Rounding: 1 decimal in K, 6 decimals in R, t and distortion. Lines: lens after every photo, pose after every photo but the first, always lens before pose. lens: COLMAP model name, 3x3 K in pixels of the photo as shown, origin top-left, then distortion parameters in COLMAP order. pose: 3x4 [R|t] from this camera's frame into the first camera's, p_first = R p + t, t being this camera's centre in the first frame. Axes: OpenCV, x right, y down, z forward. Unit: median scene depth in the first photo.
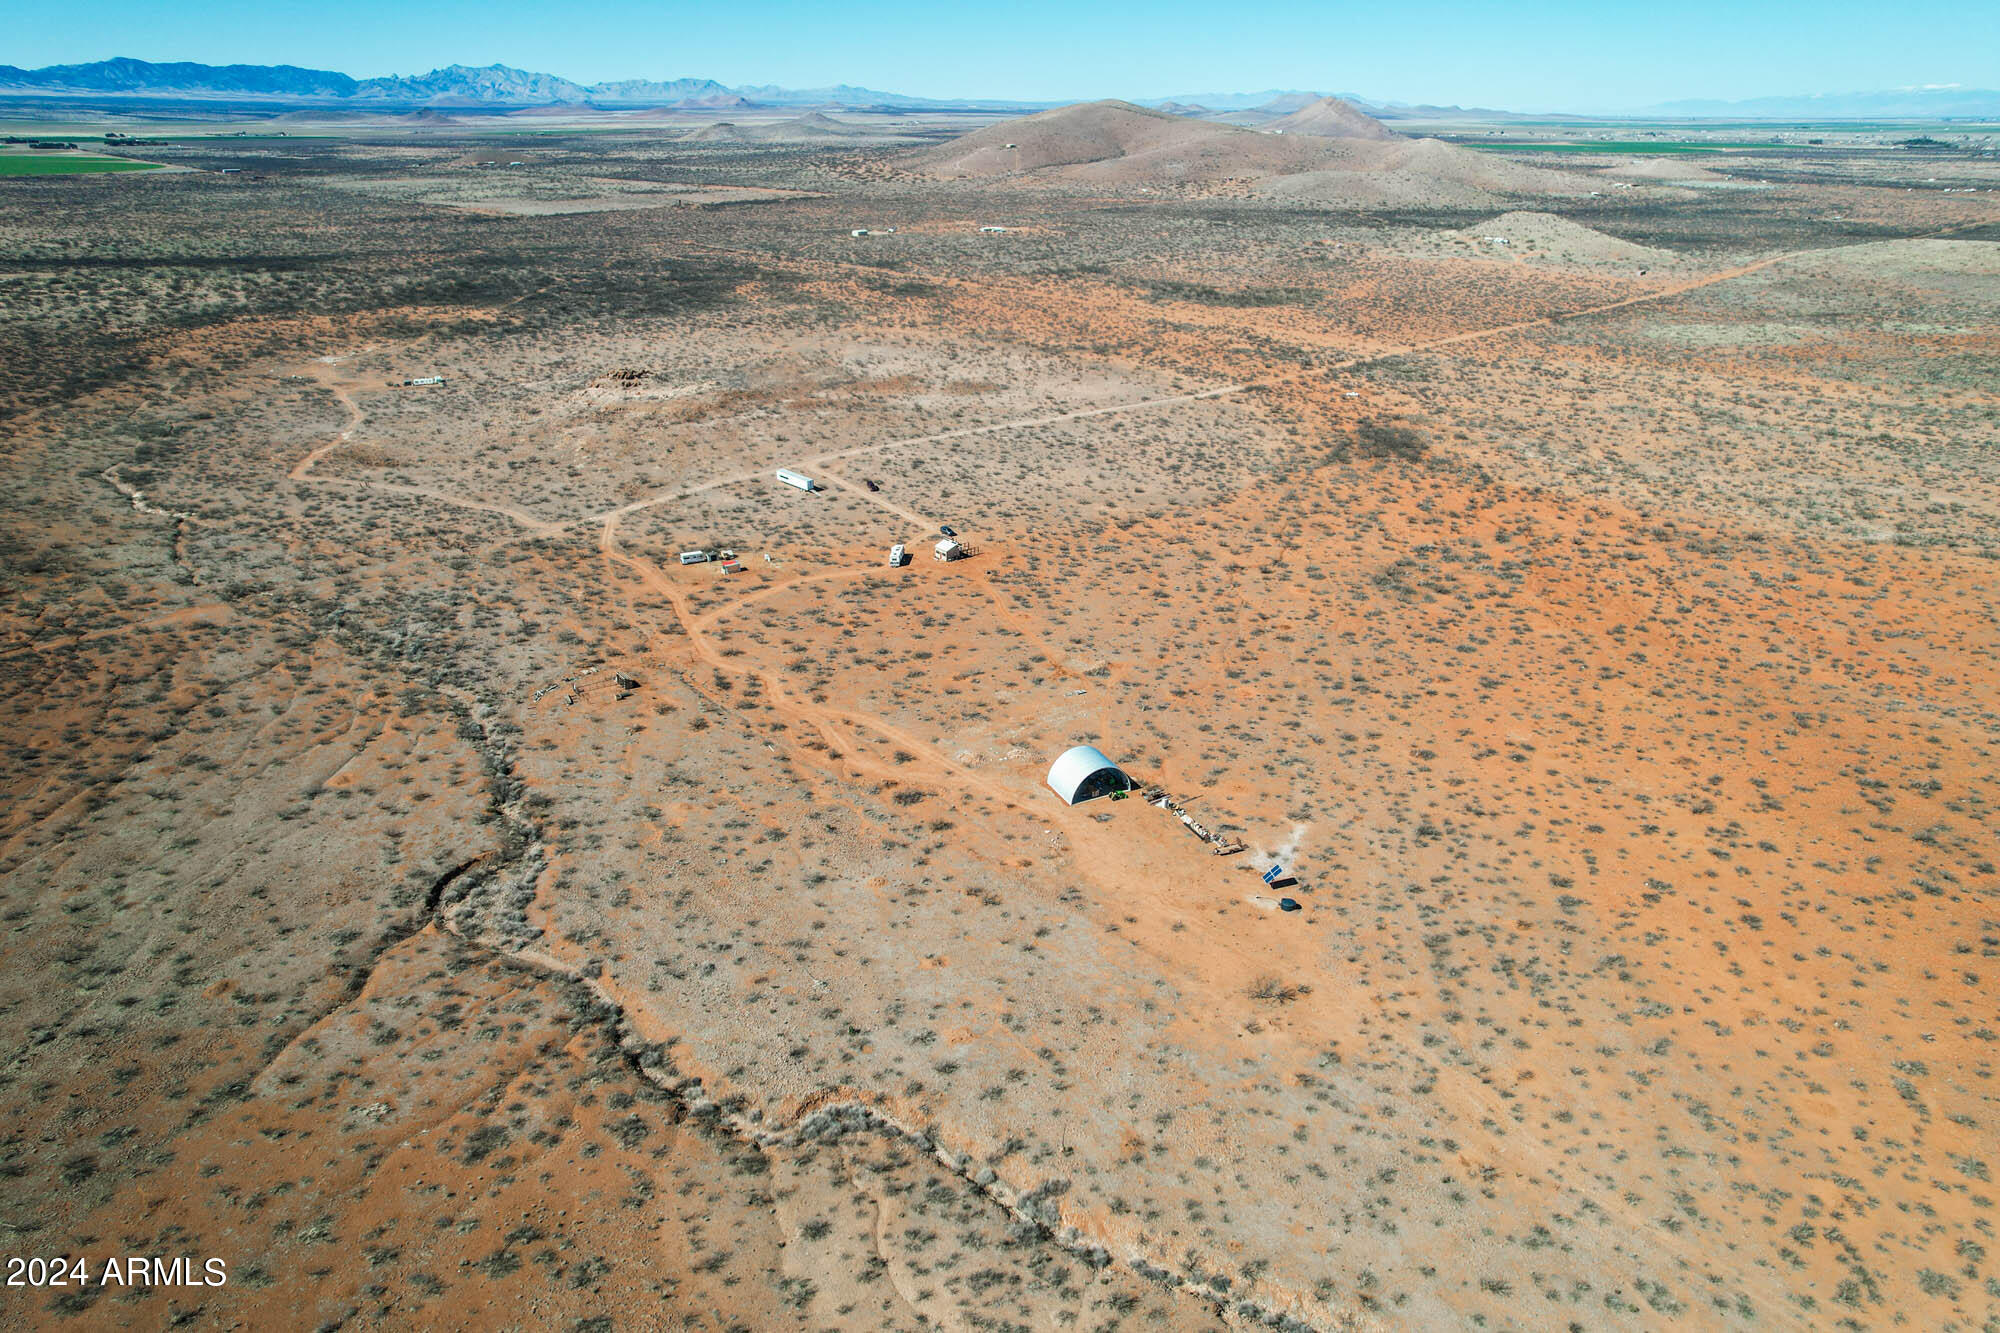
lens RADIAL K [[1271.6, 0, 1000.3], [0, 1271.6, 673.2], [0, 0, 1]] dist [-0.072668, 0.063330]
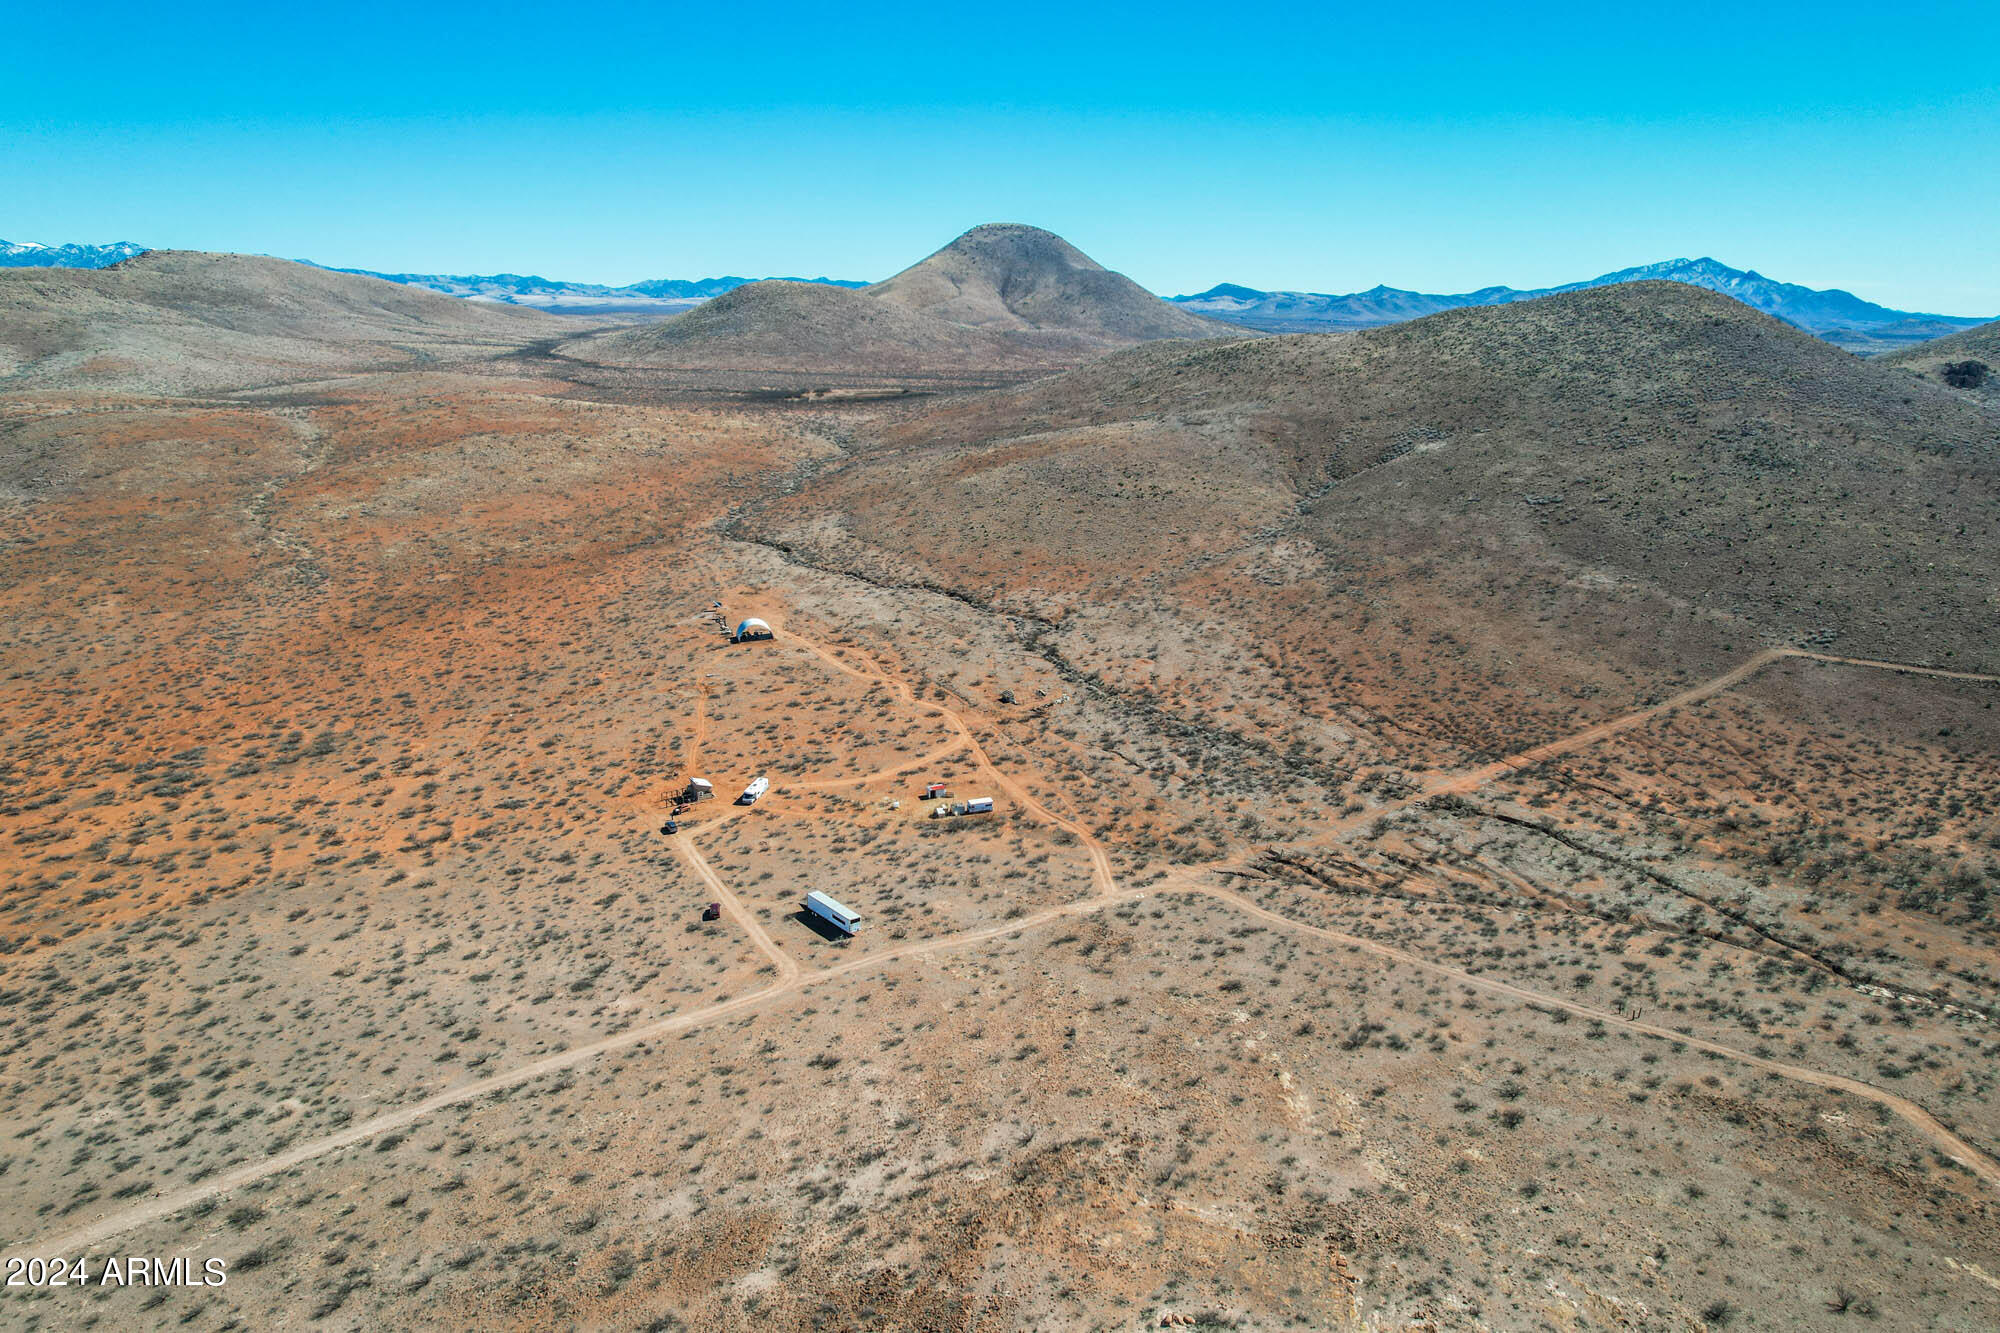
lens RADIAL K [[1271.6, 0, 1000.3], [0, 1271.6, 673.2], [0, 0, 1]] dist [-0.072668, 0.063330]
pose [[-0.990655, -0.043742, 0.129186, -0.355224], [0.051203, 0.758620, 0.649518, -0.710533], [-0.126414, 0.650063, -0.749291, 1.546892]]
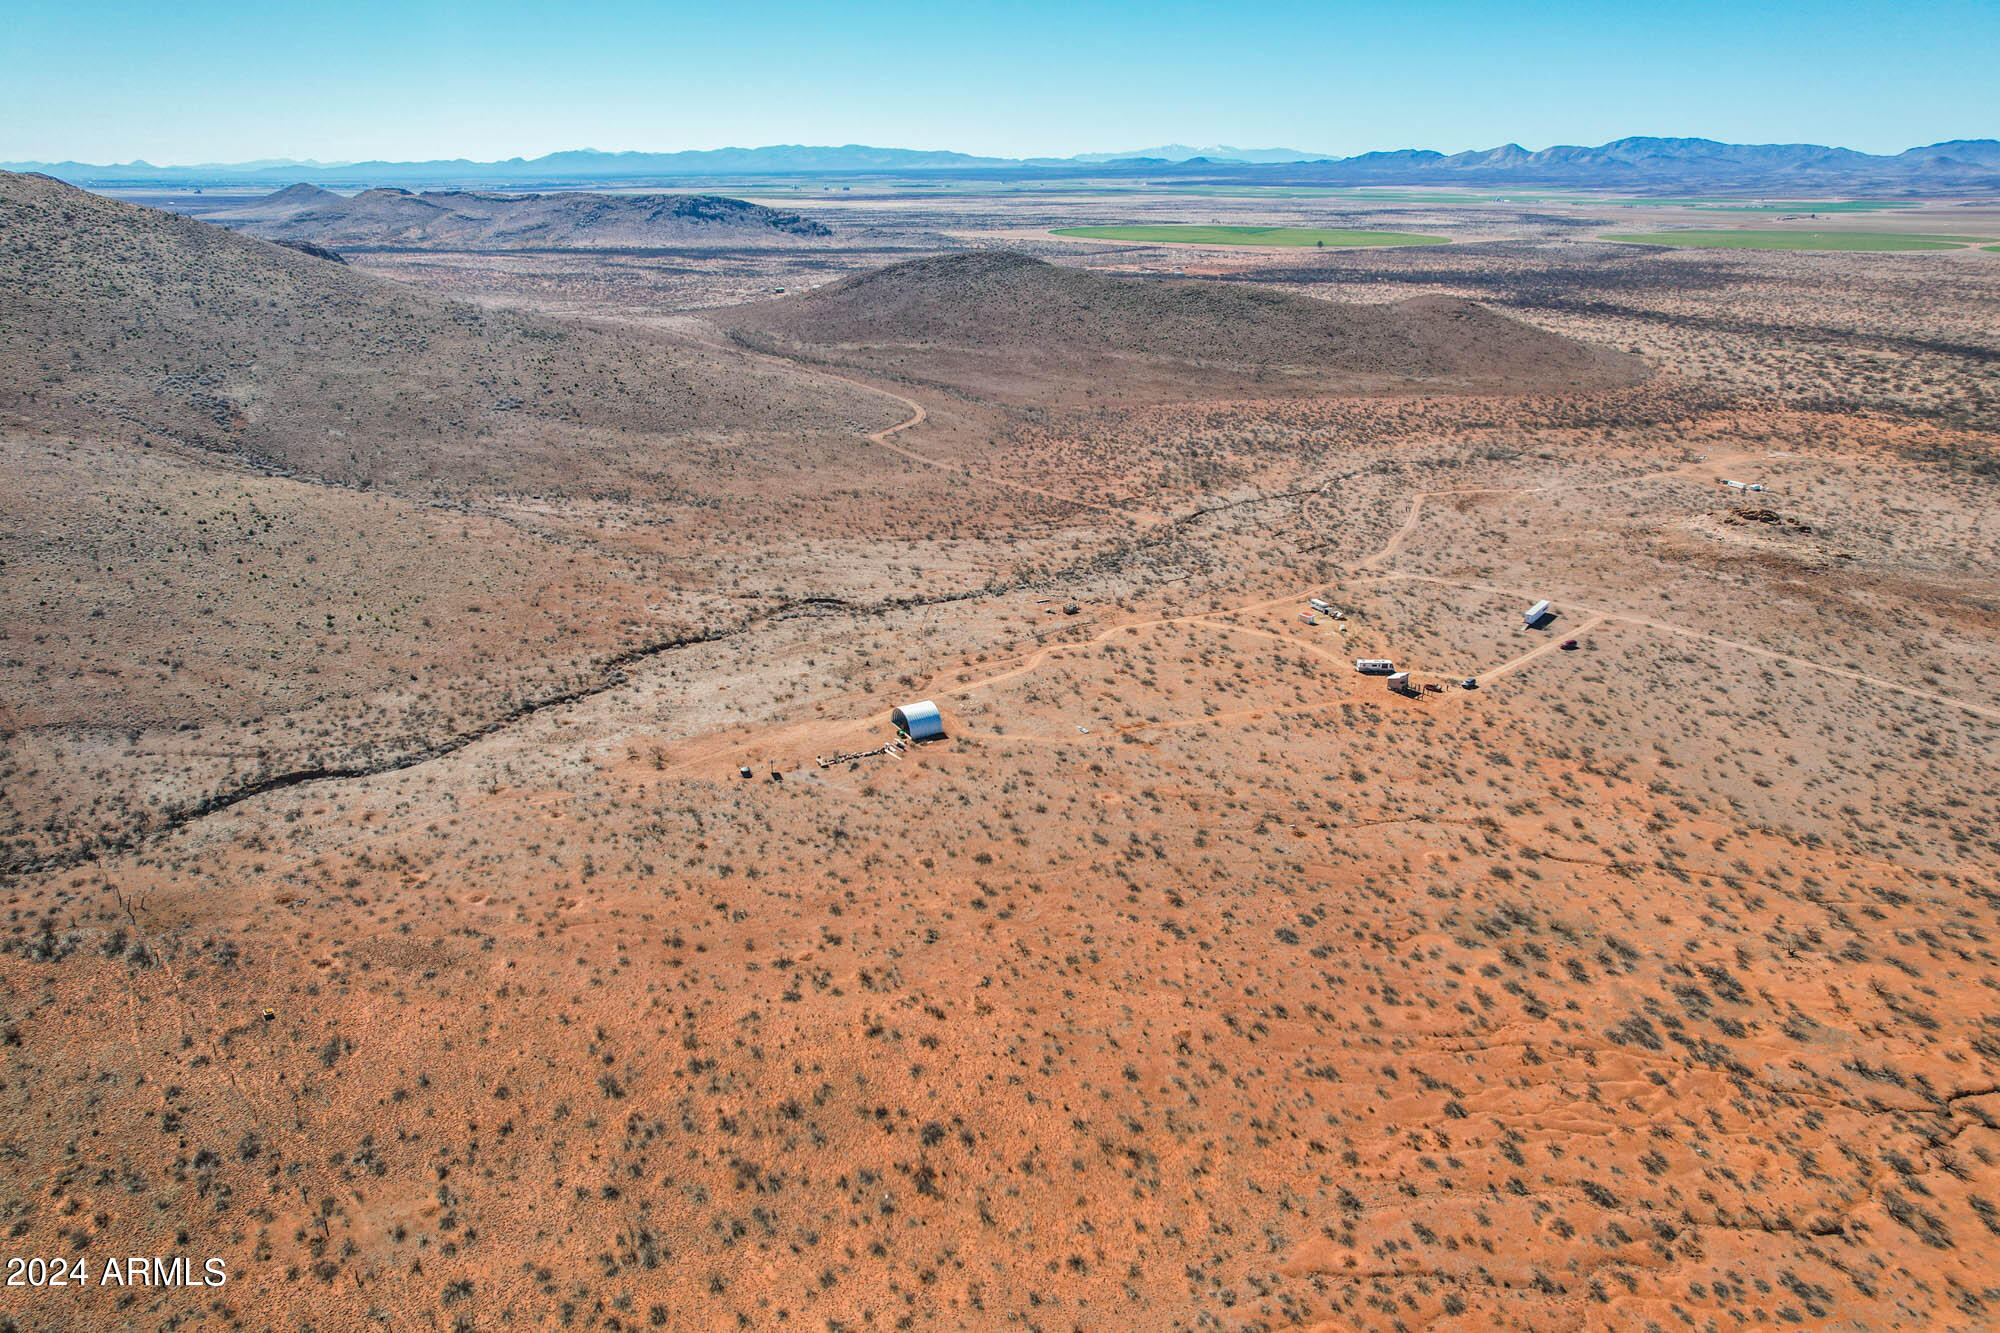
lens RADIAL K [[1271.6, 0, 1000.3], [0, 1271.6, 673.2], [0, 0, 1]] dist [-0.072668, 0.063330]
pose [[0.053585, 0.370793, -0.927168, 0.858635], [-0.416946, 0.851997, 0.316634, -0.282496], [0.907351, 0.369612, 0.200255, 0.486555]]
